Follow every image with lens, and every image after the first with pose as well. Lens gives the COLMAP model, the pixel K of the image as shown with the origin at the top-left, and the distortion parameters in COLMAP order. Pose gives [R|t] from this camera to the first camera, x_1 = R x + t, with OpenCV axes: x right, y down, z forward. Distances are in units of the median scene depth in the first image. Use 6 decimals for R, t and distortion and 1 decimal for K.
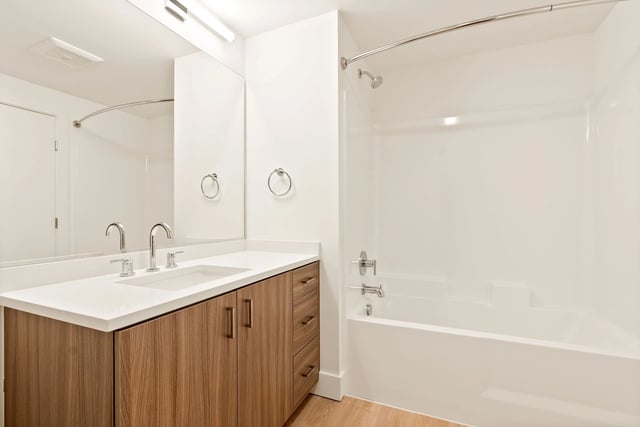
lens RADIAL K [[294.9, 0, 320.0], [0, 294.9, 213.5], [0, 0, 1]] dist [0.001177, 0.000119]
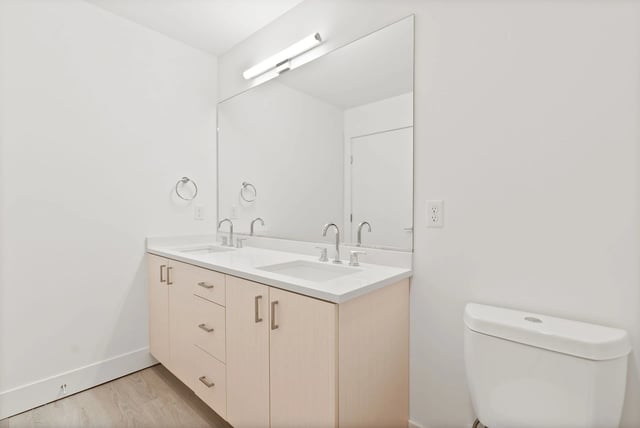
lens RADIAL K [[294.9, 0, 320.0], [0, 294.9, 214.0], [0, 0, 1]] dist [0.001177, 0.000119]
pose [[-0.307622, 0.003930, -0.951501, 0.600686], [-0.000954, 0.999990, 0.004439, -0.007942], [0.951508, 0.002274, -0.307615, 1.334377]]
